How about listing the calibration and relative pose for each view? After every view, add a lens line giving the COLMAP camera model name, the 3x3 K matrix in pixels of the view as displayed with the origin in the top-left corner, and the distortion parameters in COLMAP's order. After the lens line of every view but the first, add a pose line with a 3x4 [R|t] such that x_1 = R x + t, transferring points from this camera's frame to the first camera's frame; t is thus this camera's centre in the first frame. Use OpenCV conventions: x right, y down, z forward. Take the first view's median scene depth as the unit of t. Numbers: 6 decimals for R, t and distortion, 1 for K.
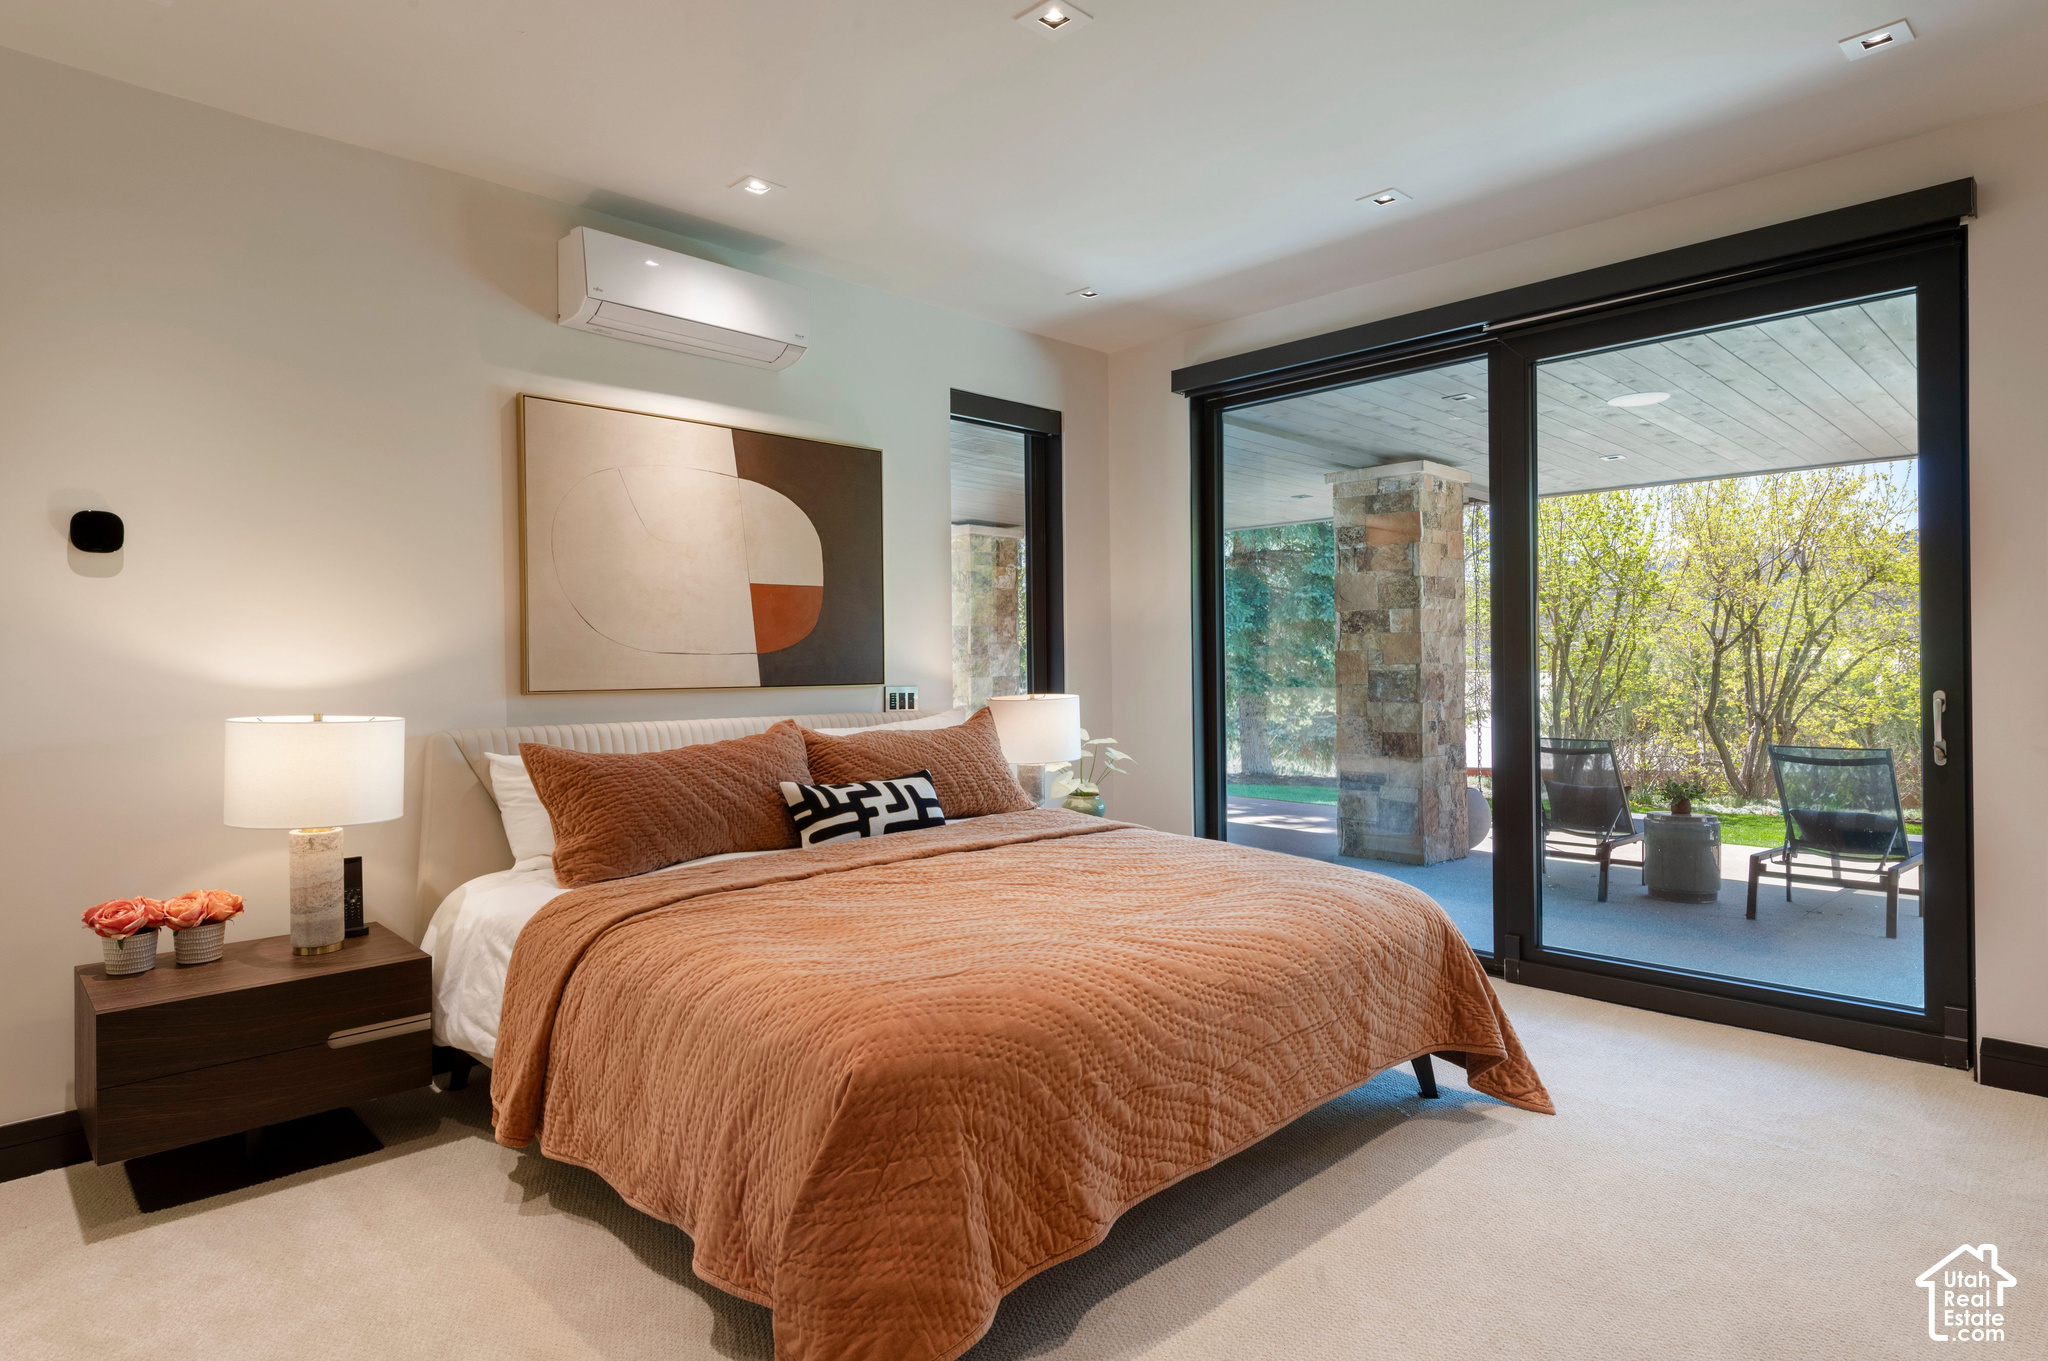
lens RADIAL K [[1158.2, 0, 1022.0], [0, 1158.2, 671.2], [0, 0, 1]] dist [0.001124, -0.000338]
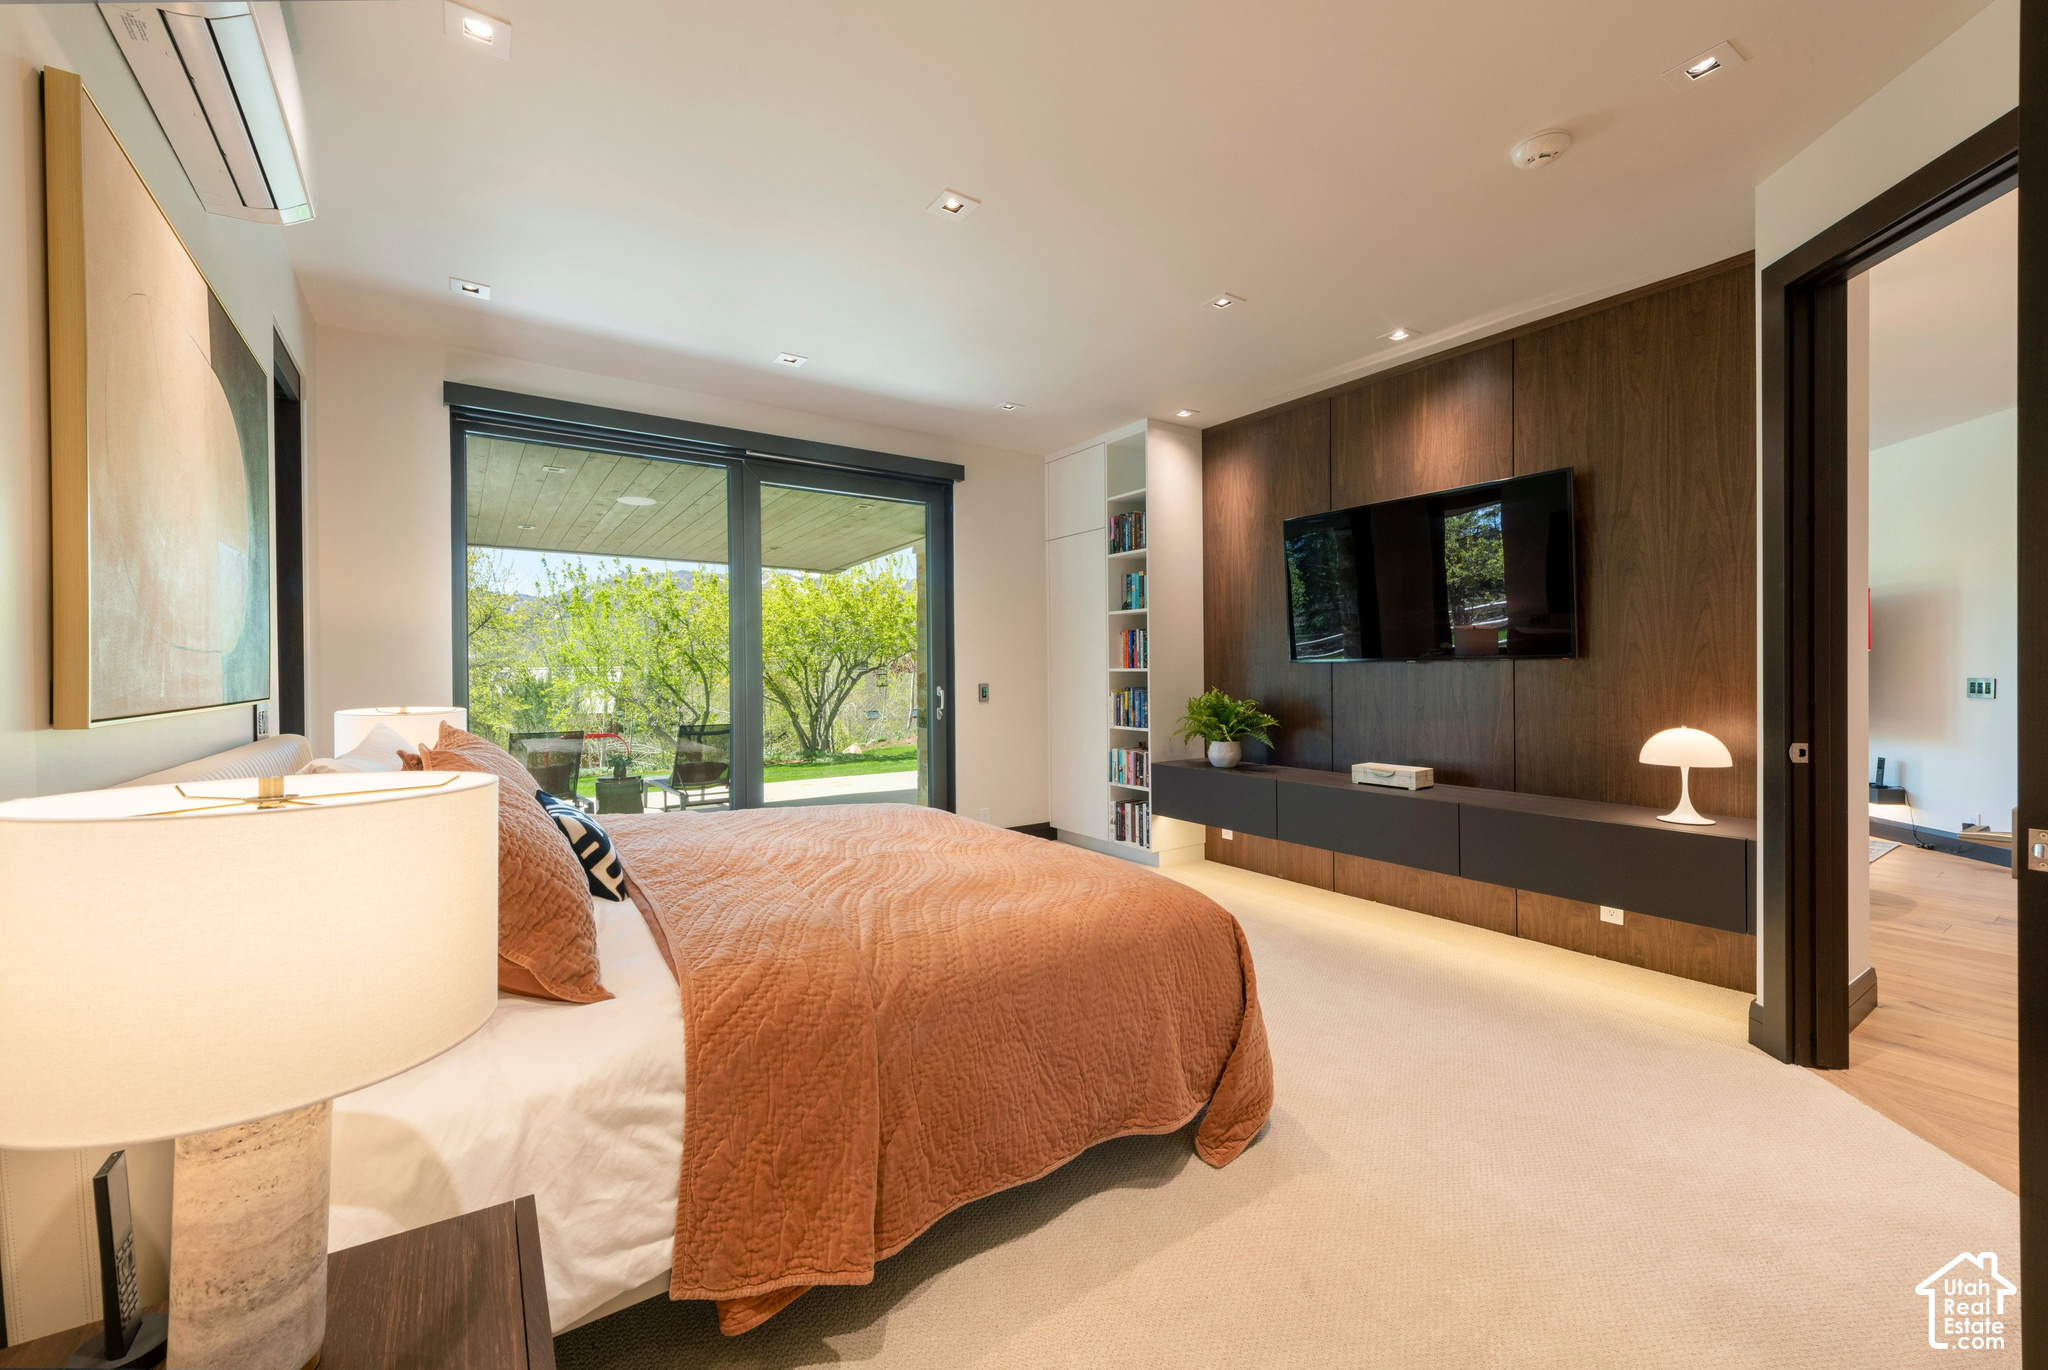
lens RADIAL K [[800.4, 0, 1018.8], [0, 800.4, 682.8], [0, 0, 1]] dist [0.001937, -0.000696]
pose [[0.170265, -0.003453, 0.985392, -0.647499], [0.003624, 0.999989, 0.002878, 0.002700], [-0.985392, 0.003081, 0.170276, 0.544123]]
